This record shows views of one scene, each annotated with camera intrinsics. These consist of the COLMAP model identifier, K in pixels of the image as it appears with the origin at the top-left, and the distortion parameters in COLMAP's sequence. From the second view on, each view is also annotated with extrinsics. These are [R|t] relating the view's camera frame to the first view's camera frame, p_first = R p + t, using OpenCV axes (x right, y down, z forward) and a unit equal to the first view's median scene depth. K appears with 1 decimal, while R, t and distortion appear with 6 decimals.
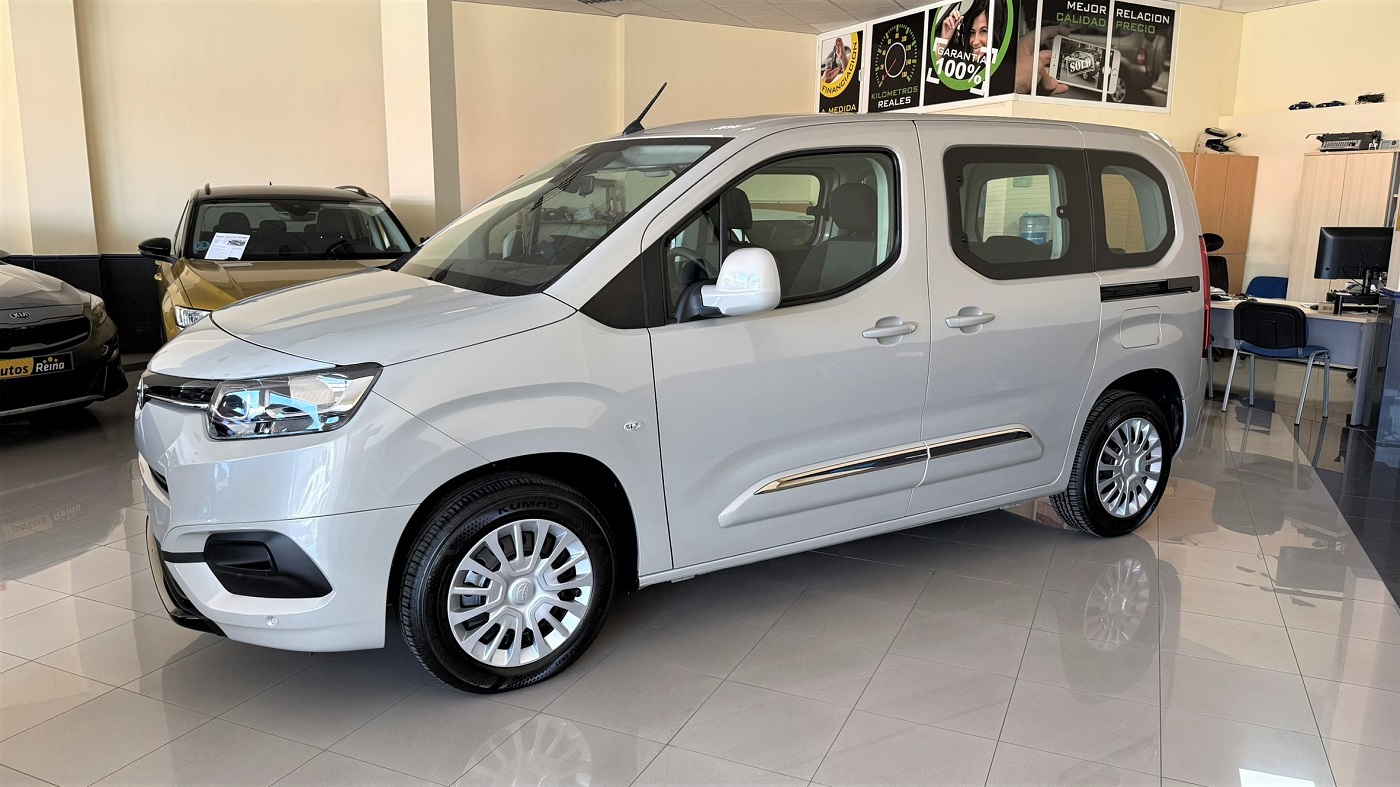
lens RADIAL K [[1000.2, 0, 694.3], [0, 1000.2, 395.8], [0, 0, 1]] dist [0.029828, -0.047138]
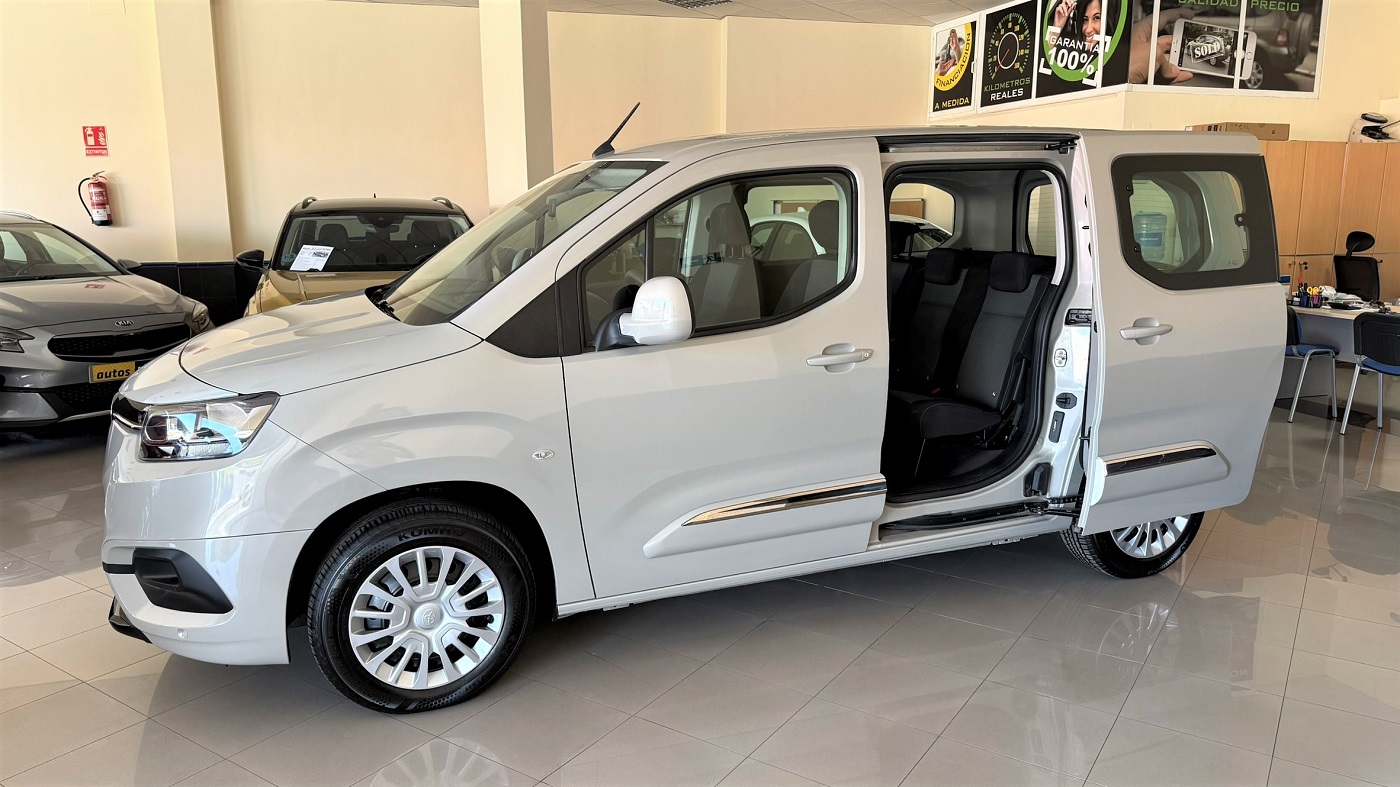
lens RADIAL K [[1000.2, 0, 691.2], [0, 1000.2, 388.8], [0, 0, 1]] dist [0.029828, -0.047138]
pose [[0.984988, 0.016667, -0.171814, 0.233276], [-0.016503, 0.999861, 0.002379, -0.037554], [0.171830, 0.000492, 0.985127, 0.038107]]
